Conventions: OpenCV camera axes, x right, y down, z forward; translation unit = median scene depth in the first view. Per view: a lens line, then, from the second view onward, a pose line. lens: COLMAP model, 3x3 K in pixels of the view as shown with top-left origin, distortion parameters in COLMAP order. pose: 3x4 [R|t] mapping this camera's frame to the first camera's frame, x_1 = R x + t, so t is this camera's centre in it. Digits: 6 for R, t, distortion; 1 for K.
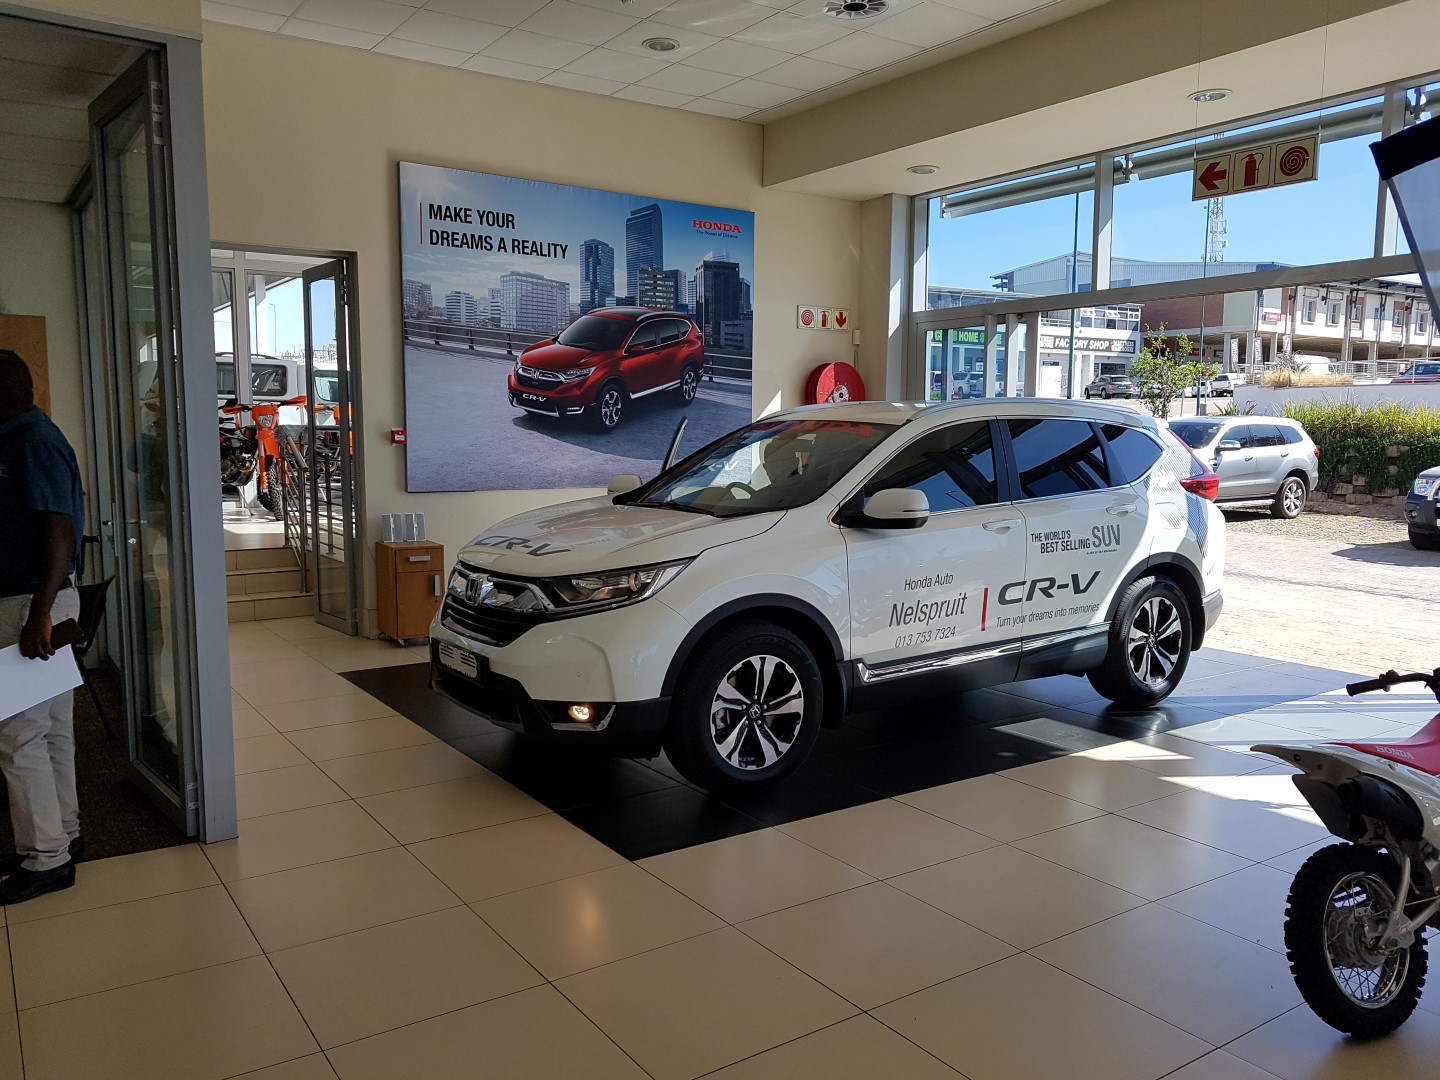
lens RADIAL K [[1115.3, 0, 709.1], [0, 1115.3, 537.8], [0, 0, 1]] dist [0.024291, -0.031644]
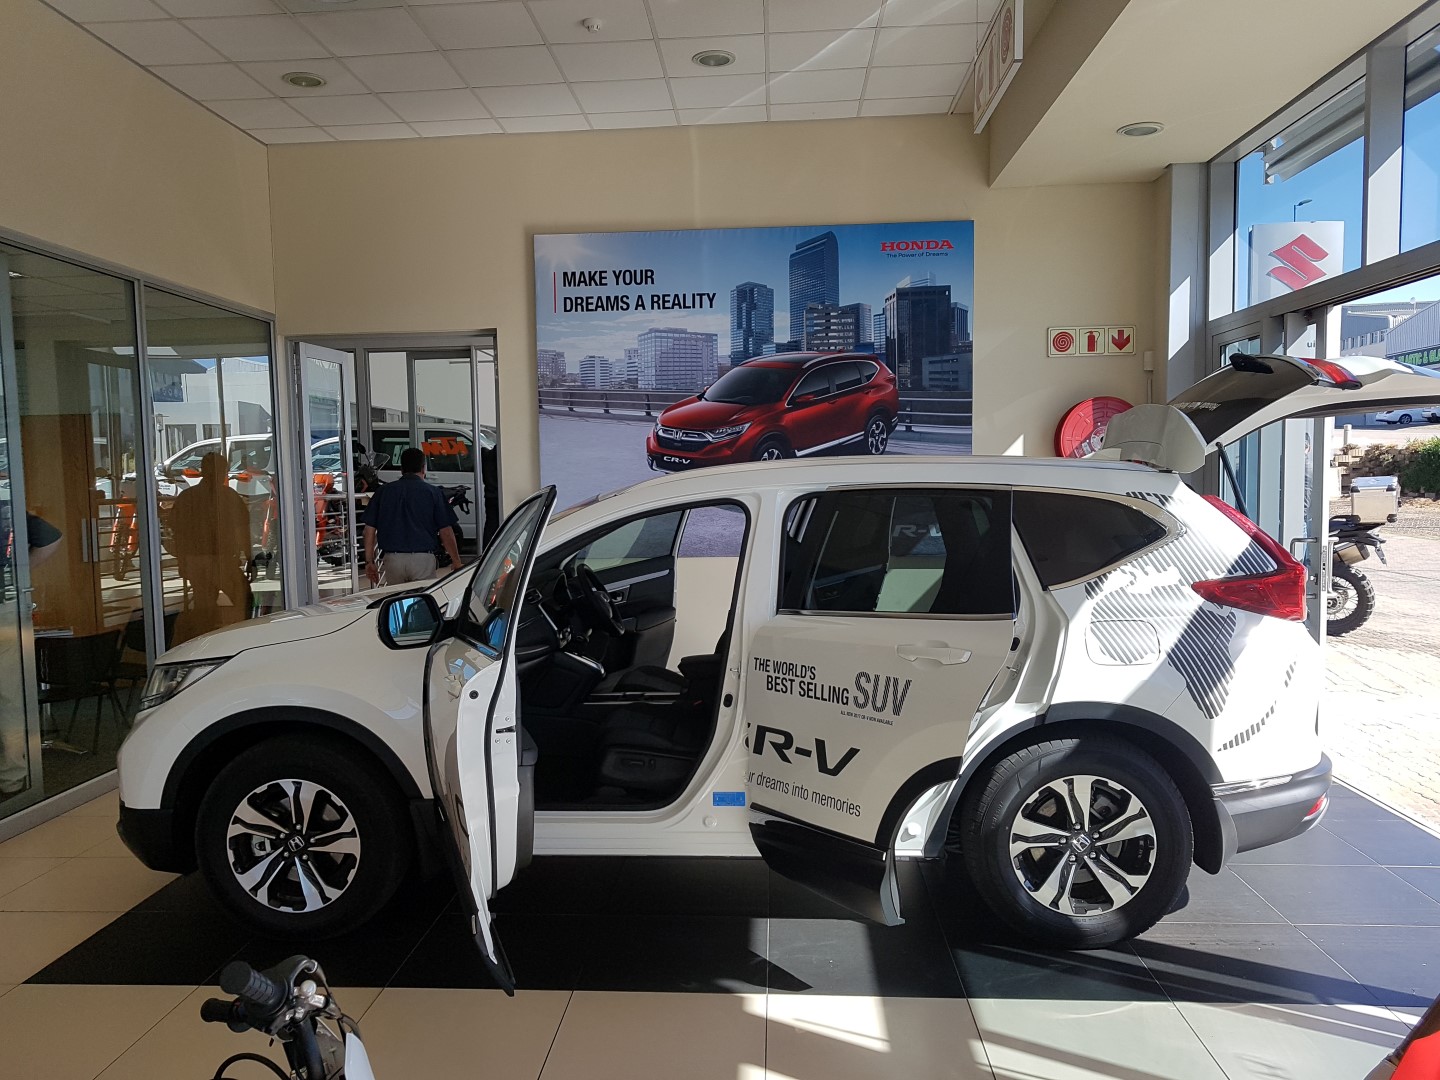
lens RADIAL K [[1115.3, 0, 694.9], [0, 1115.3, 550.9], [0, 0, 1]] dist [0.024291, -0.031644]
pose [[0.781297, 0.022502, -0.623754, 0.443996], [-0.039029, 0.999156, -0.012842, -0.038030], [0.622938, 0.034378, 0.781515, 0.281920]]
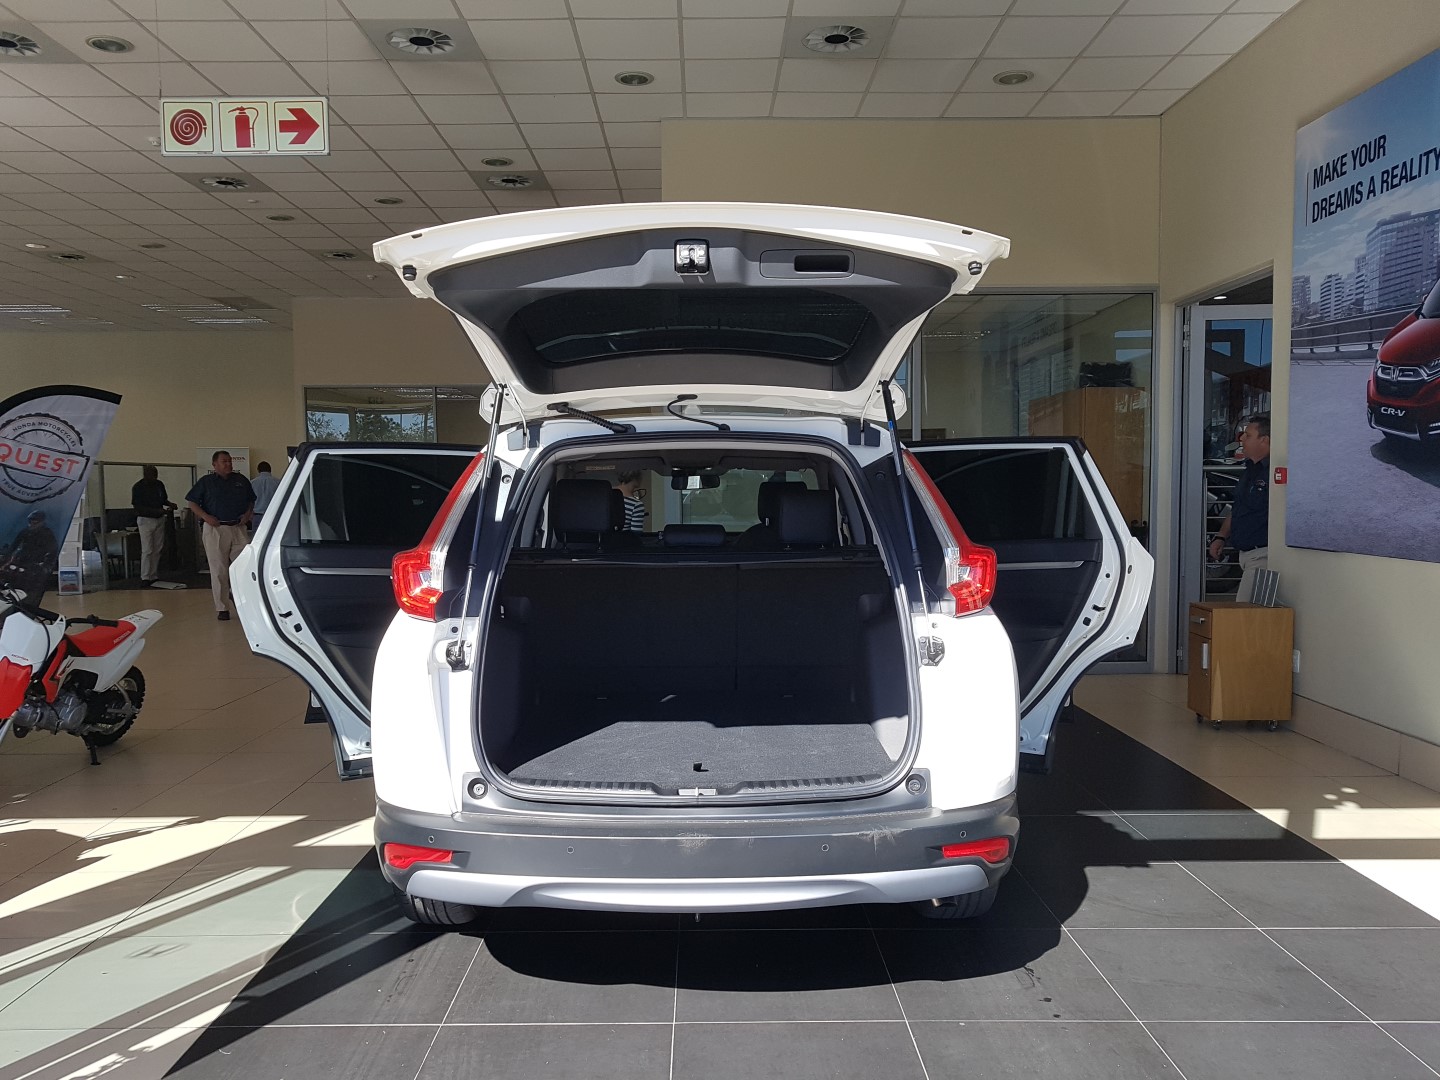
lens RADIAL K [[1115.3, 0, 718.5], [0, 1115.3, 541.7], [0, 0, 1]] dist [0.024291, -0.031644]
pose [[-0.553923, 0.040150, -0.831599, 0.582067], [-0.083805, 0.991075, 0.103672, -0.087344], [0.828339, 0.127118, -0.545615, 1.045694]]
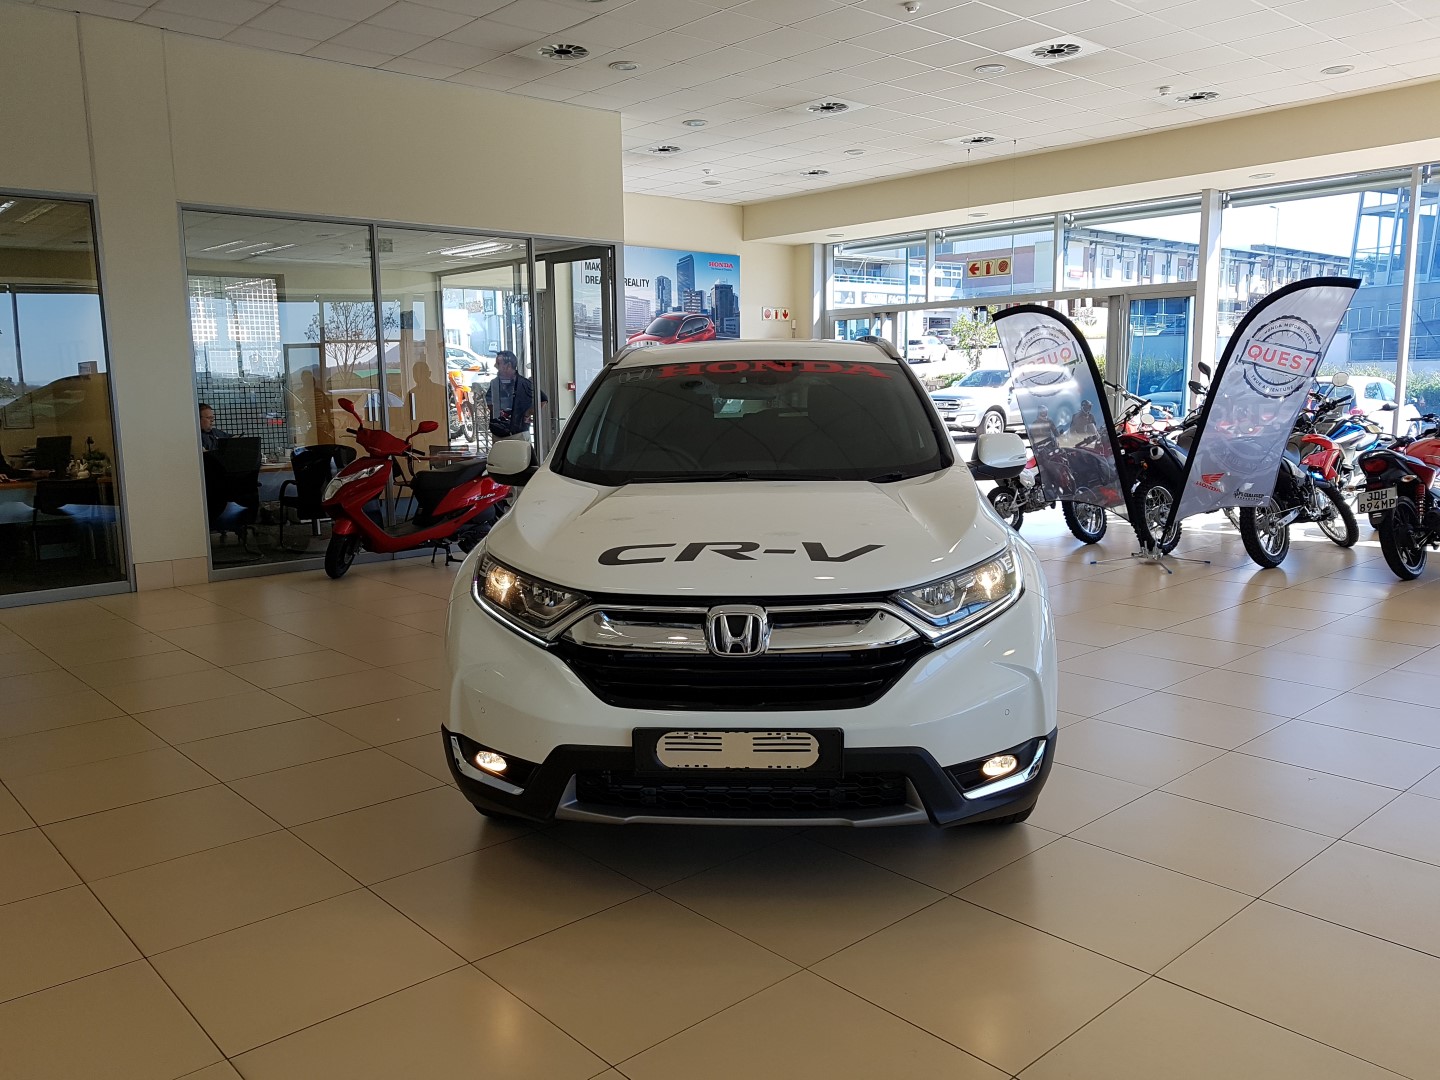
lens RADIAL K [[1115.3, 0, 686.9], [0, 1115.3, 523.8], [0, 0, 1]] dist [0.024291, -0.031644]
pose [[0.992278, -0.035462, 0.118857, -0.301359], [0.032182, 0.999050, 0.029399, 0.087722], [-0.119786, -0.025347, 0.992476, -0.849979]]
